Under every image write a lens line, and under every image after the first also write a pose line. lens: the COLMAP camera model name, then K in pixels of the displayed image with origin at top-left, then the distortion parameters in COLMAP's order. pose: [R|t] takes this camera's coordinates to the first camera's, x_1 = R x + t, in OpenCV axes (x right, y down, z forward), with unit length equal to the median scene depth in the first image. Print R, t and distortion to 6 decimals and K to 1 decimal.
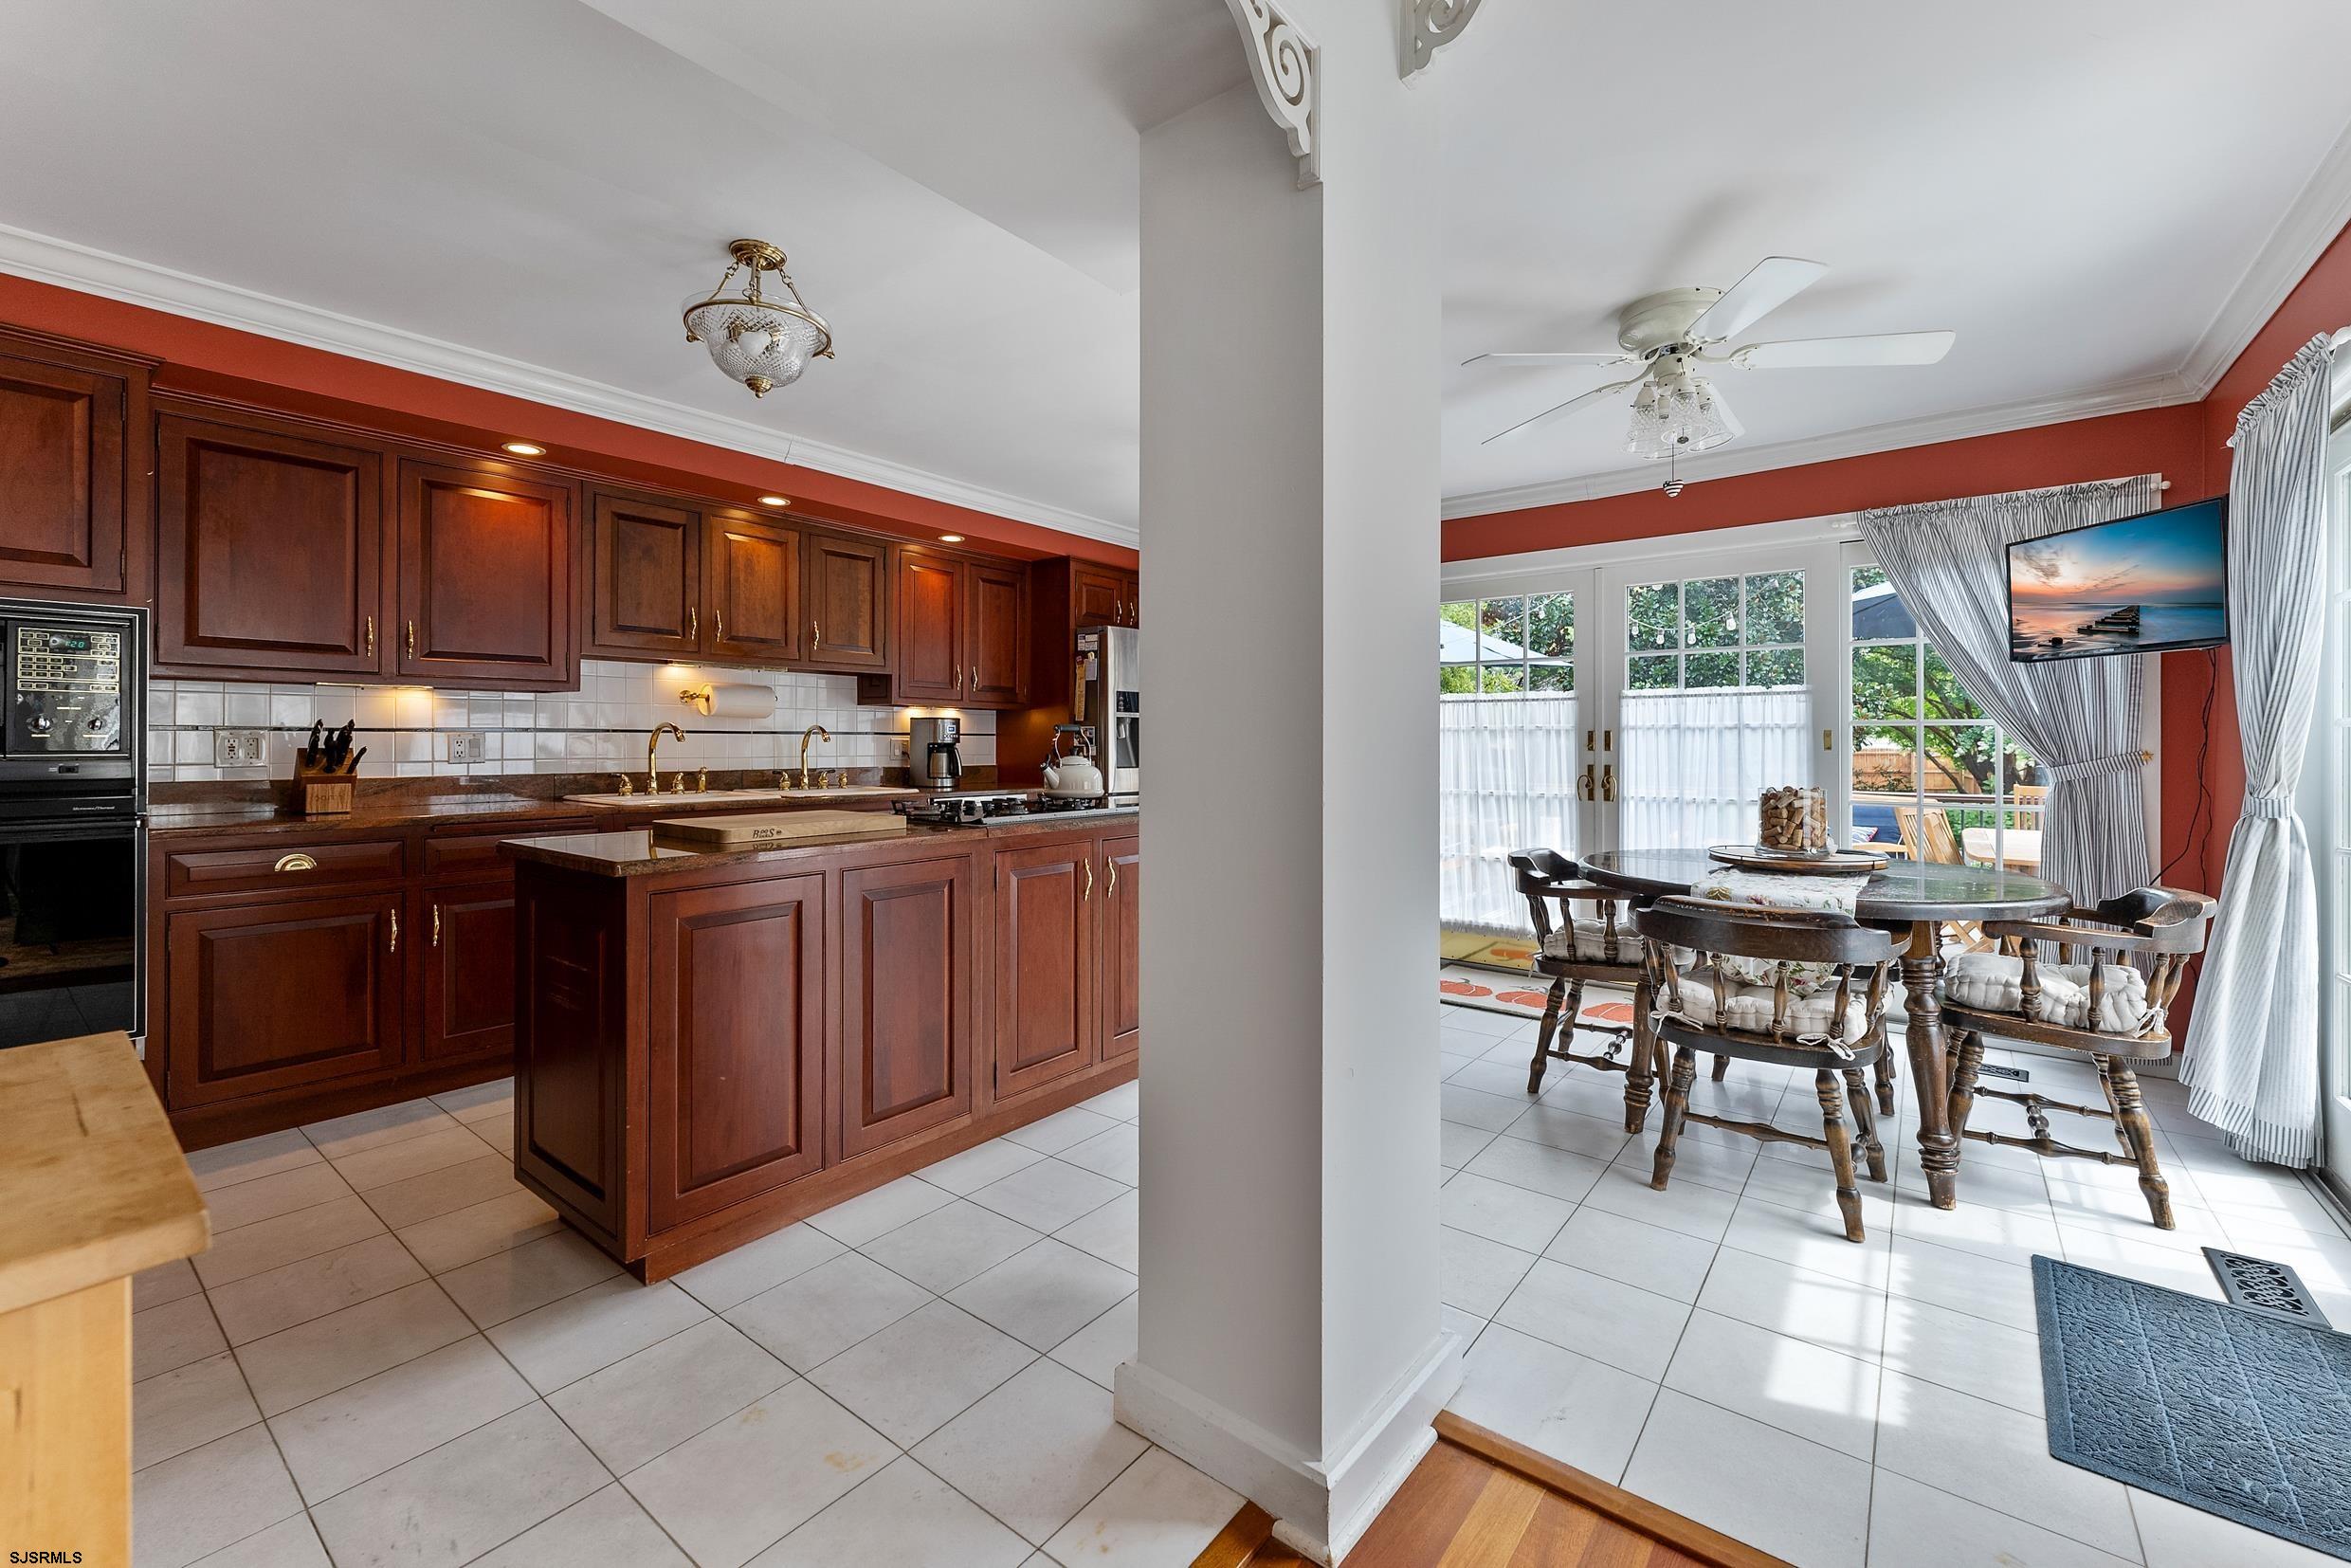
lens RADIAL K [[966.0, 0, 1164.1], [0, 966.0, 738.8], [0, 0, 1]] dist [0.000354, 0.000115]
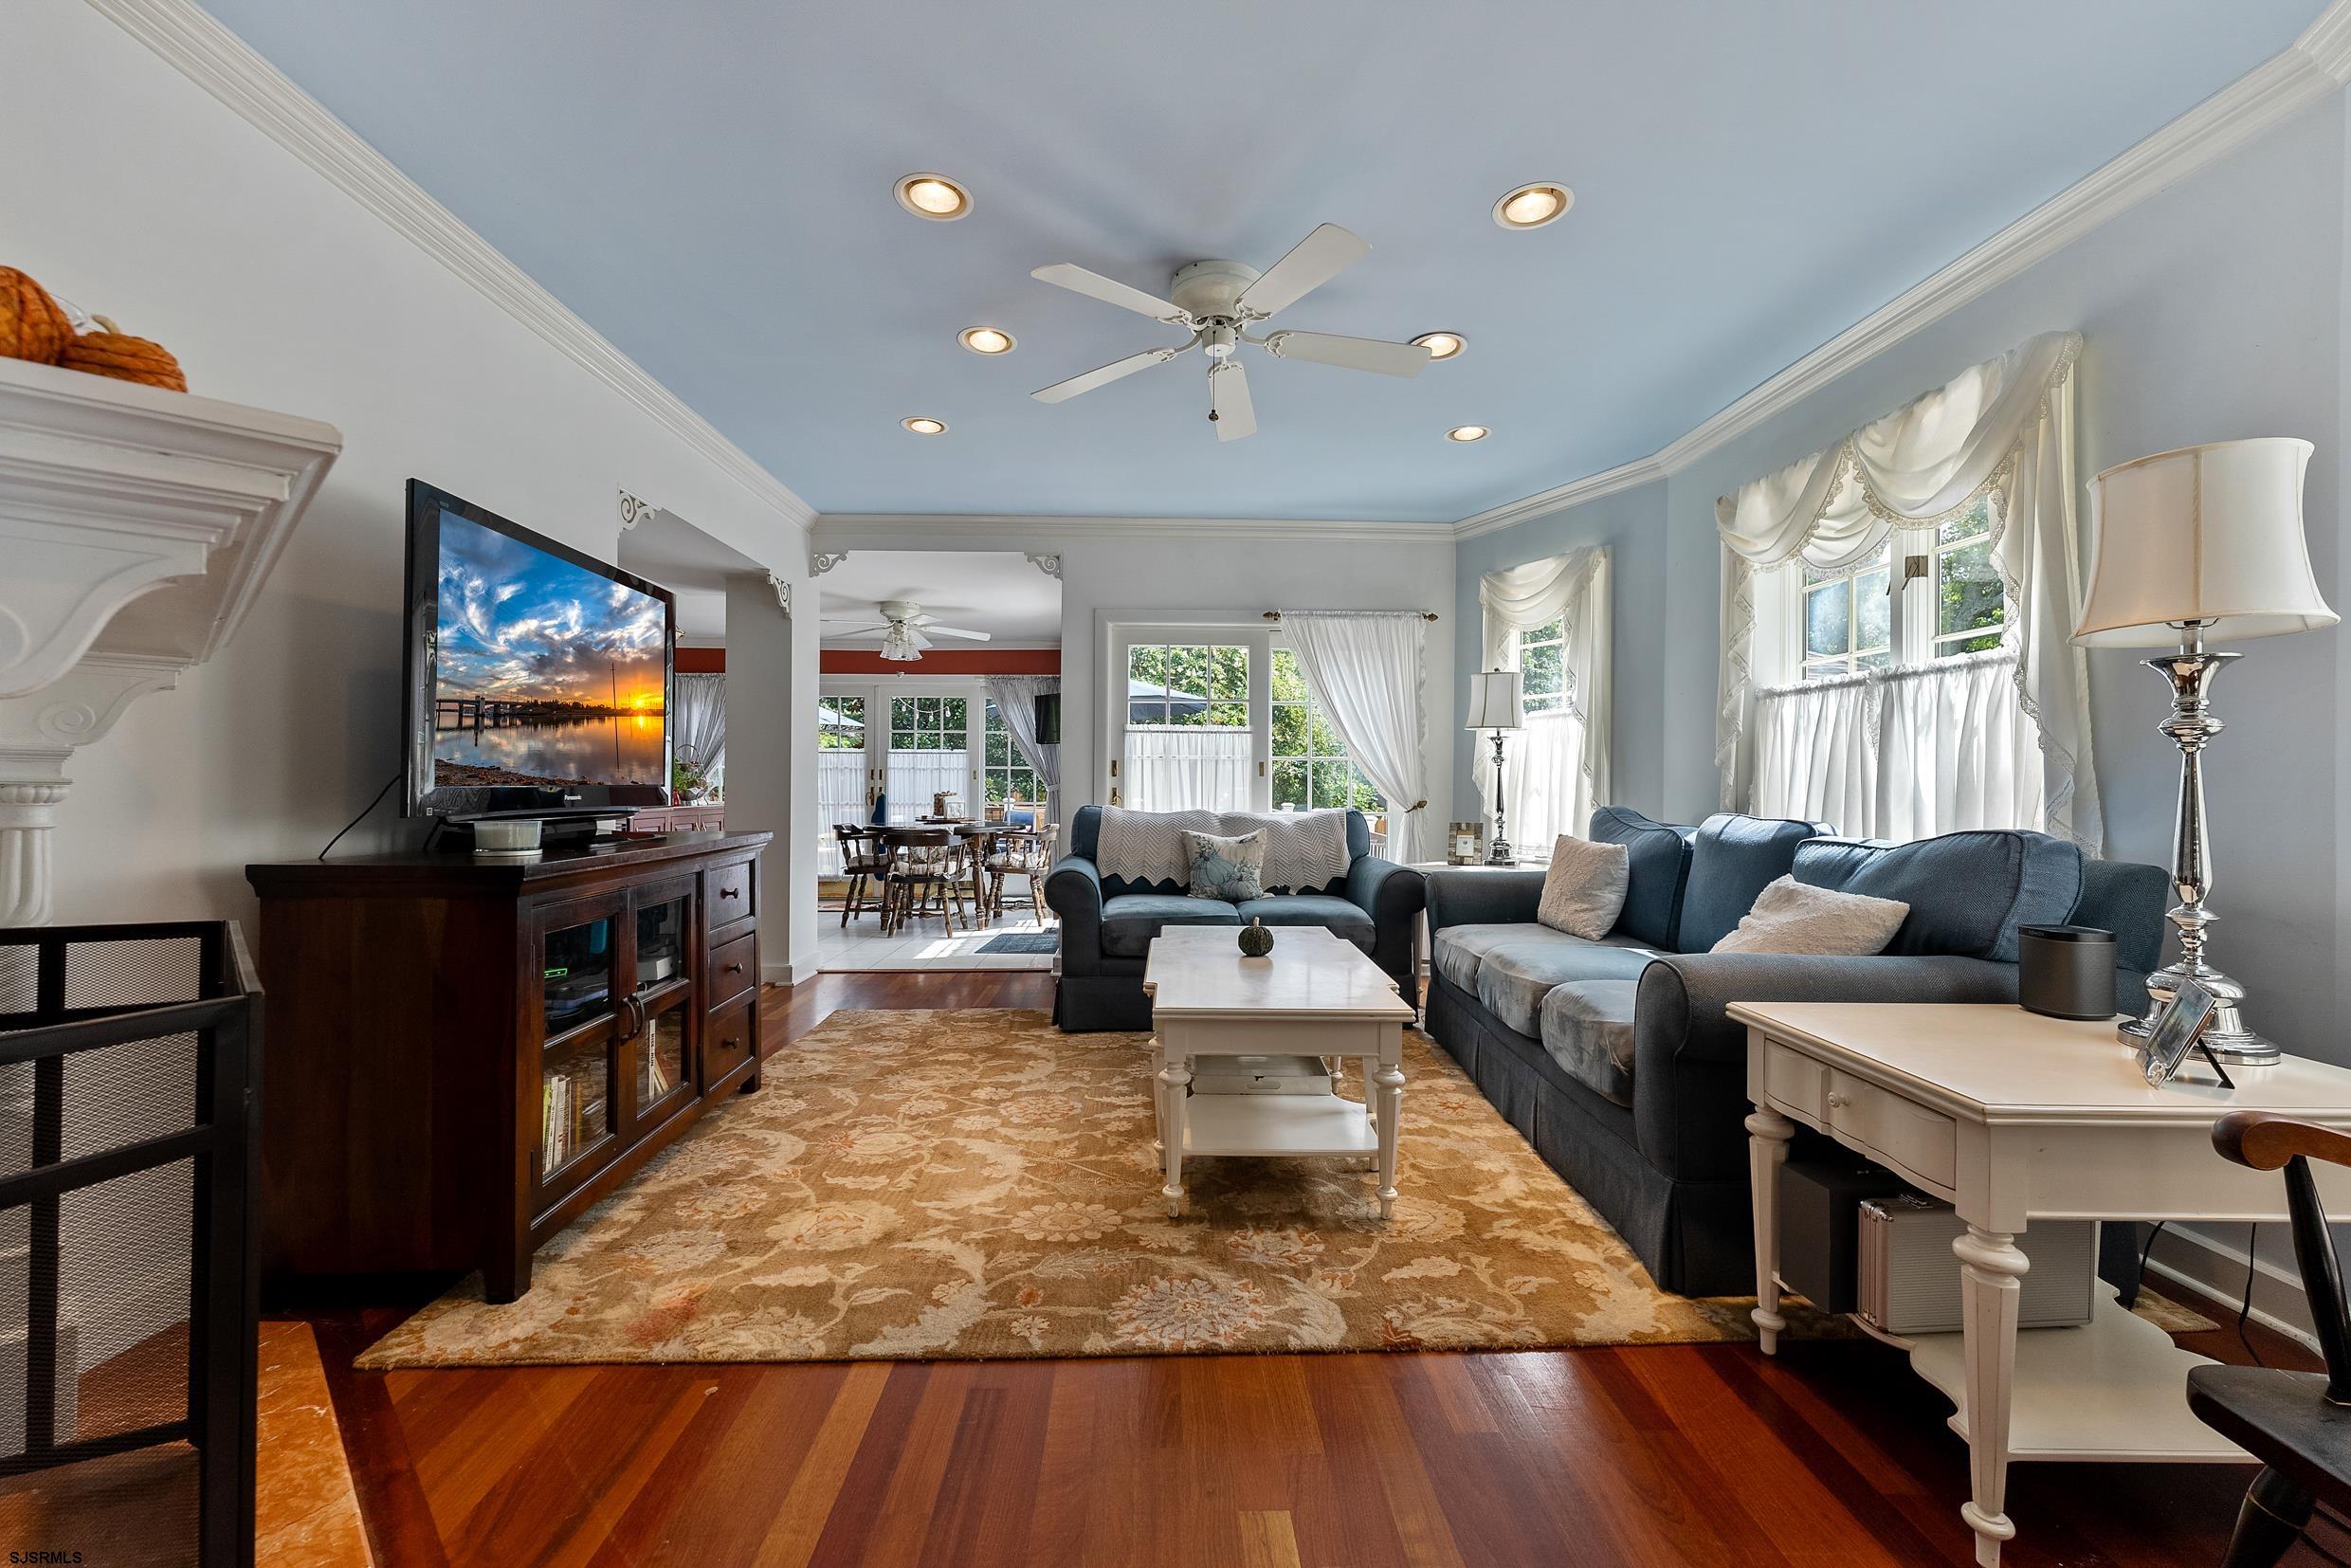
lens RADIAL K [[955.6, 0, 1175.5], [0, 955.6, 784.0], [0, 0, 1]] dist [0.001215, 0.000410]
pose [[0.761746, 0.003012, 0.647869, -0.470543], [-0.007402, 0.999964, 0.004053, 0.012388], [-0.647833, -0.007883, 0.761741, -1.191565]]
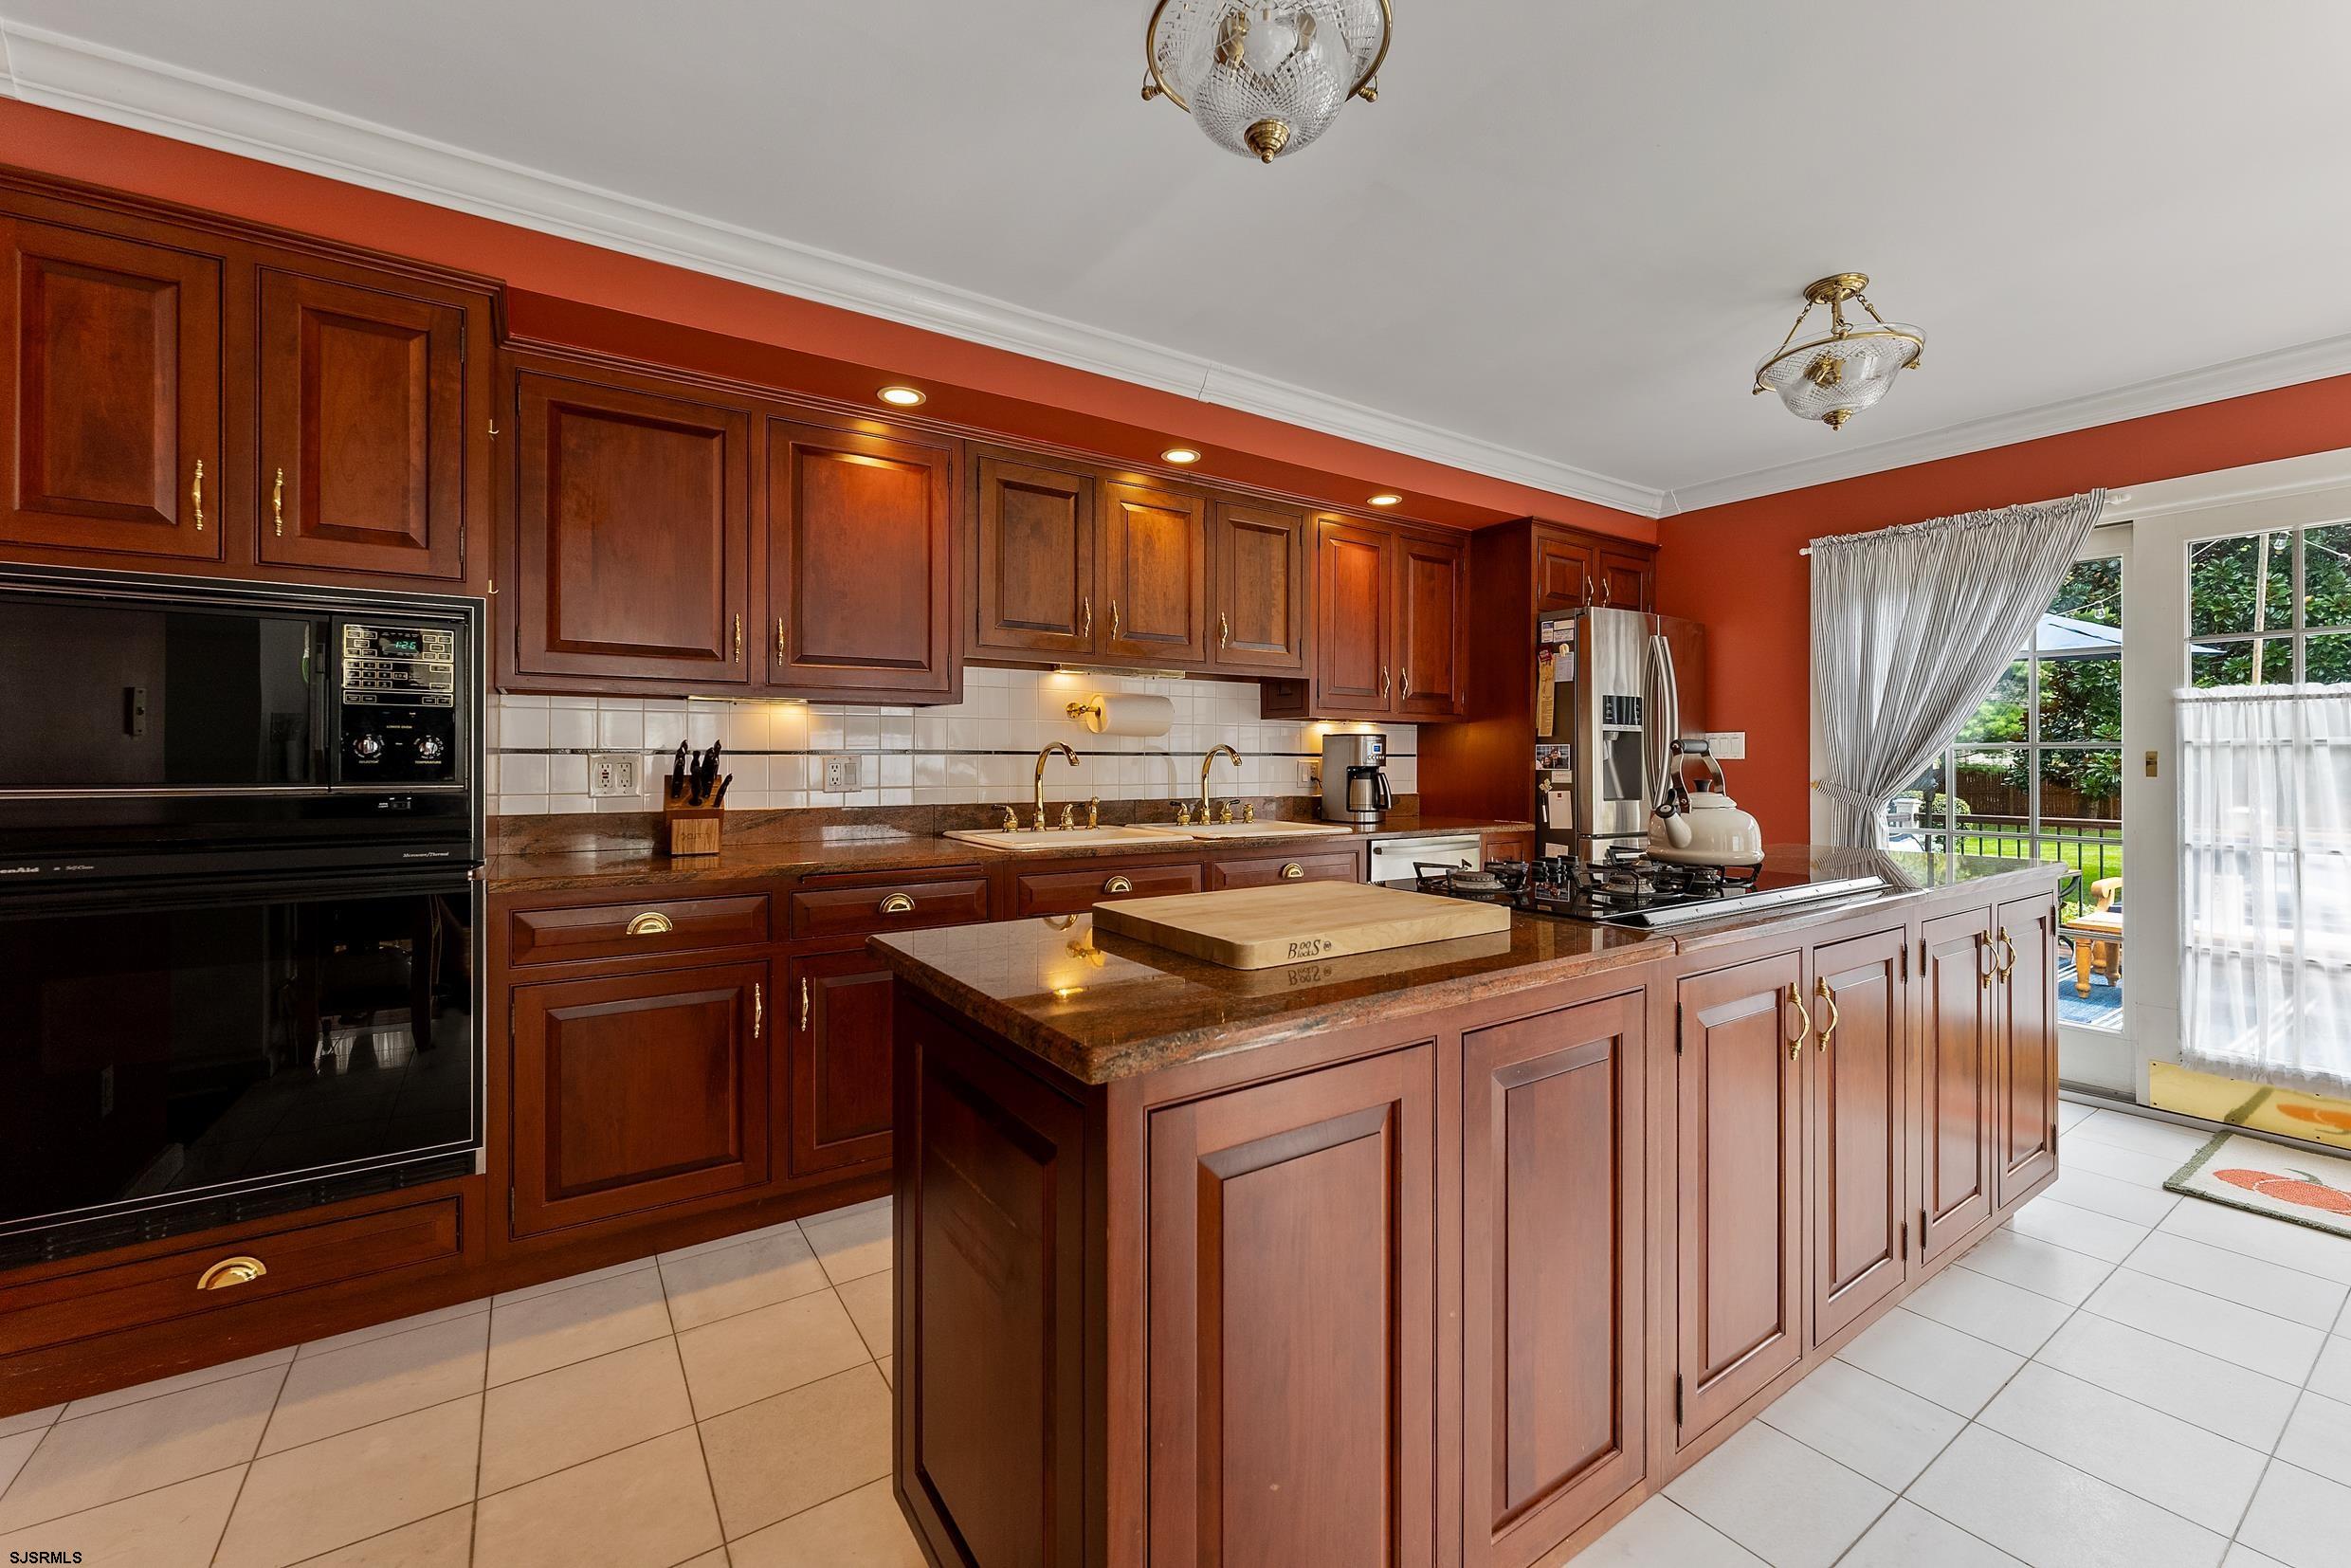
lens RADIAL K [[953.0, 0, 1175.1], [0, 953.0, 757.5], [0, 0, 1]] dist [0.003090, 0.000296]
pose [[0.954374, -0.001438, -0.298611, -0.210766], [0.001451, 0.999999, -0.000179, -0.004051], [0.298611, -0.000262, 0.954375, 0.313399]]
